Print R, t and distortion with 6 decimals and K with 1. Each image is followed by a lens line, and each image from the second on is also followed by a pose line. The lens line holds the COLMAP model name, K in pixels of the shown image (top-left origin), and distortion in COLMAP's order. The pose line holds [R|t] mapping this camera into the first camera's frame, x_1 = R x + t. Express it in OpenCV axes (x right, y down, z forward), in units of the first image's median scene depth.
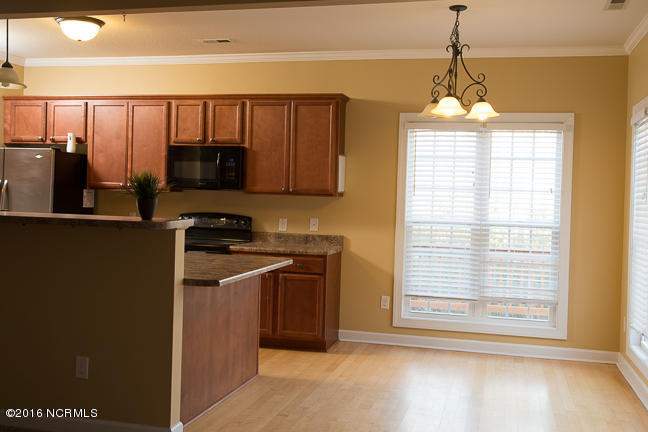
lens RADIAL K [[654.0, 0, 324.0], [0, 654.0, 216.0], [0, 0, 1]] dist [0.001185, 0.006392]
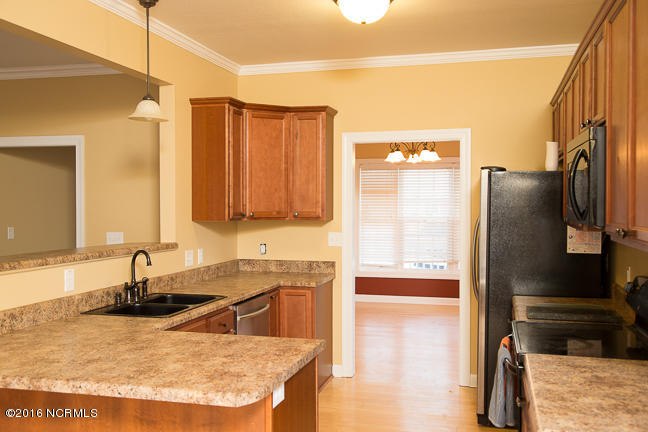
lens RADIAL K [[639.9, 0, 324.0], [0, 639.9, 216.0], [0, 0, 1]] dist [0.011742, 0.013227]
pose [[-0.001449, -0.008909, -0.999959, 0.288272], [-0.035834, 0.999319, -0.008852, -0.038317], [0.999357, 0.035820, -0.001767, 0.819217]]
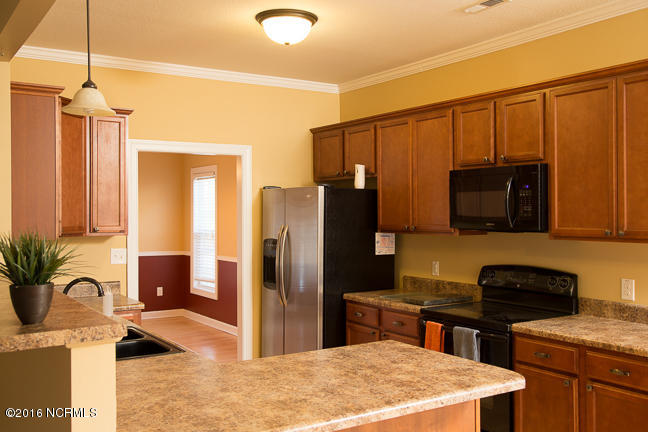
lens RADIAL K [[654.0, 0, 324.0], [0, 654.0, 216.0], [0, 0, 1]] dist [0.001185, 0.006392]
pose [[0.745429, -0.029712, -0.665923, 0.132066], [0.002357, 0.999117, -0.041939, -0.029648], [0.666581, 0.029693, 0.744841, 0.384079]]
